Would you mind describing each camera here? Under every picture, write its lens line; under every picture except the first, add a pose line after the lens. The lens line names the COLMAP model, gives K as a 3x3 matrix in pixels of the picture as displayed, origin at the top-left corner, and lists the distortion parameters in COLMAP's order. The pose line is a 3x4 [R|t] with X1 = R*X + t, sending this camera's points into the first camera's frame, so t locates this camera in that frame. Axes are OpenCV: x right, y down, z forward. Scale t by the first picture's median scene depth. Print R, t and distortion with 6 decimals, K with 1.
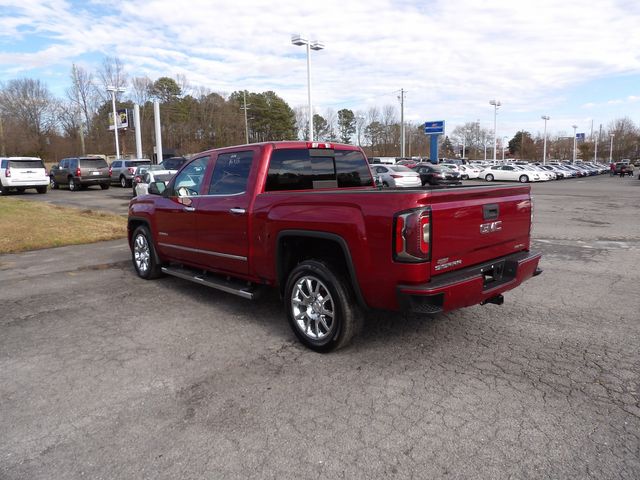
lens RADIAL K [[454.4, 0, 320.0], [0, 454.4, 240.0], [0, 0, 1]] dist [-0.010811, 0.001965]
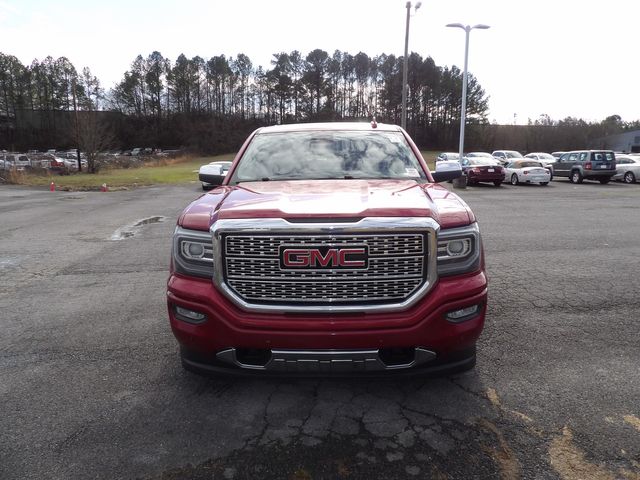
lens RADIAL K [[440.6, 0, 319.2], [0, 440.6, 253.2], [0, 0, 1]] dist [-0.003627, 0.004077]
pose [[-0.718540, -0.115460, 0.685834, -0.808696], [0.127069, 0.947730, 0.292679, -0.251511], [-0.683779, 0.297450, -0.666311, 1.904234]]
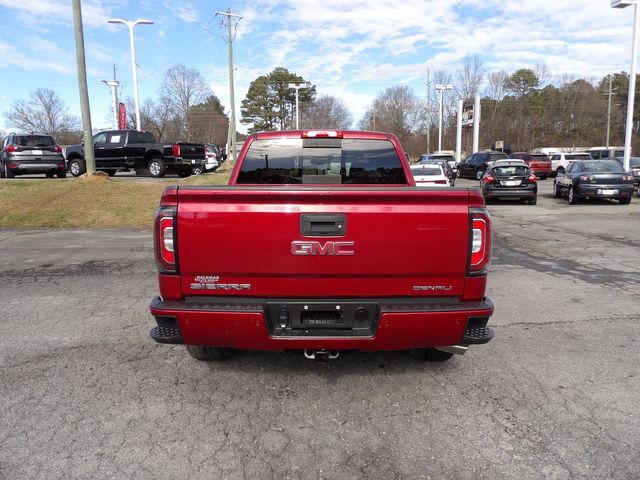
lens RADIAL K [[450.1, 0, 318.3], [0, 450.1, 239.3], [0, 0, 1]] dist [-0.002650, 0.000474]
pose [[0.733576, 0.119017, -0.669105, 0.613603], [-0.112287, 0.992241, 0.053388, -0.056040], [0.670267, 0.035968, 0.741248, 0.374135]]
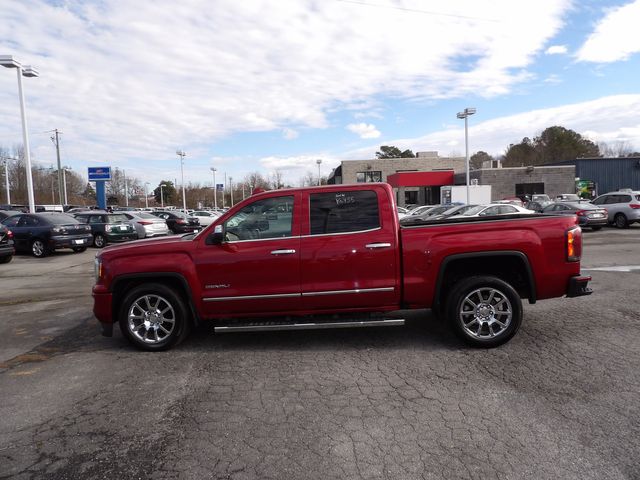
lens RADIAL K [[454.0, 0, 337.1], [0, 454.0, 252.0], [0, 0, 1]] dist [-0.000136, 0.002818]
pose [[0.712952, -0.074446, 0.697250, -0.927081], [0.128857, 0.991325, -0.025914, -0.030770], [-0.689272, 0.108321, 0.716360, 0.295561]]
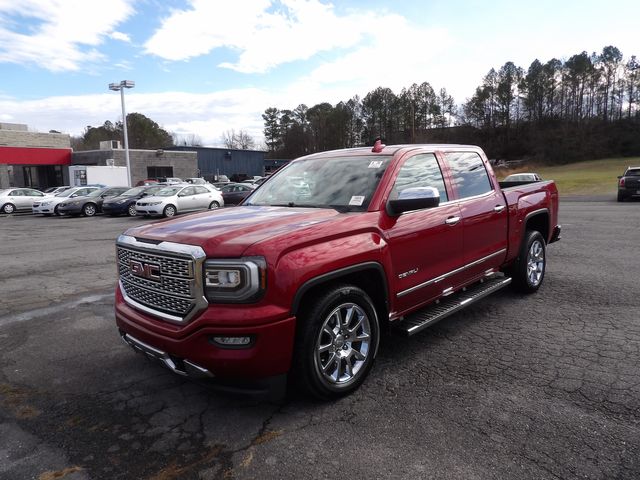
lens RADIAL K [[442.1, 0, 328.3], [0, 442.1, 257.9], [0, 0, 1]] dist [-0.007869, 0.006780]
pose [[-0.072243, -0.152579, 0.985647, -1.102050], [0.180808, 0.969852, 0.163387, -0.177759], [-0.980862, 0.190016, -0.042477, 1.361005]]
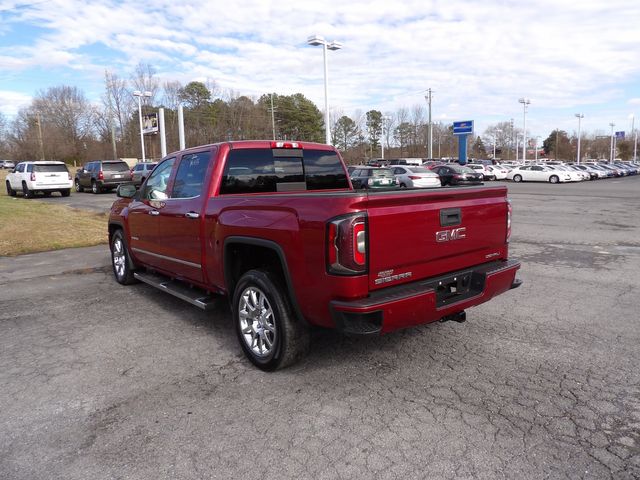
lens RADIAL K [[454.4, 0, 320.0], [0, 454.4, 240.0], [0, 0, 1]] dist [-0.010811, 0.001965]
pose [[0.997874, 0.002921, -0.065114, 0.134790], [-0.003174, 0.999988, -0.003780, -0.009835], [0.065102, 0.003979, 0.997871, 0.076347]]
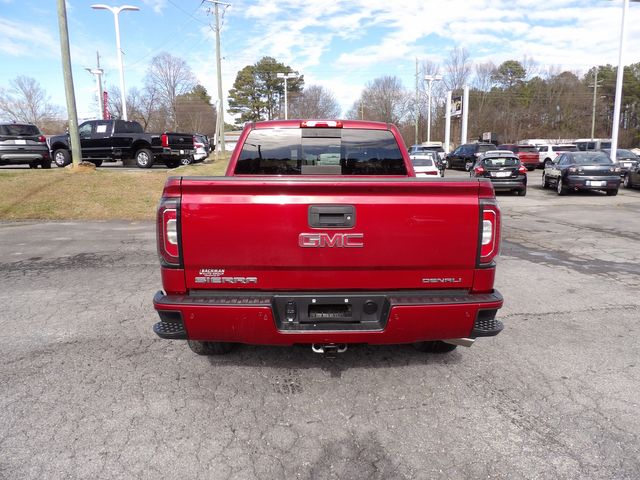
lens RADIAL K [[450.4, 0, 320.0], [0, 450.4, 240.0], [0, 0, 1]] dist [-0.004082, 0.002158]
pose [[0.753448, 0.130731, -0.644380, 0.589648], [-0.111473, 0.991245, 0.070762, -0.053840], [0.647989, 0.018516, 0.761425, 0.367739]]
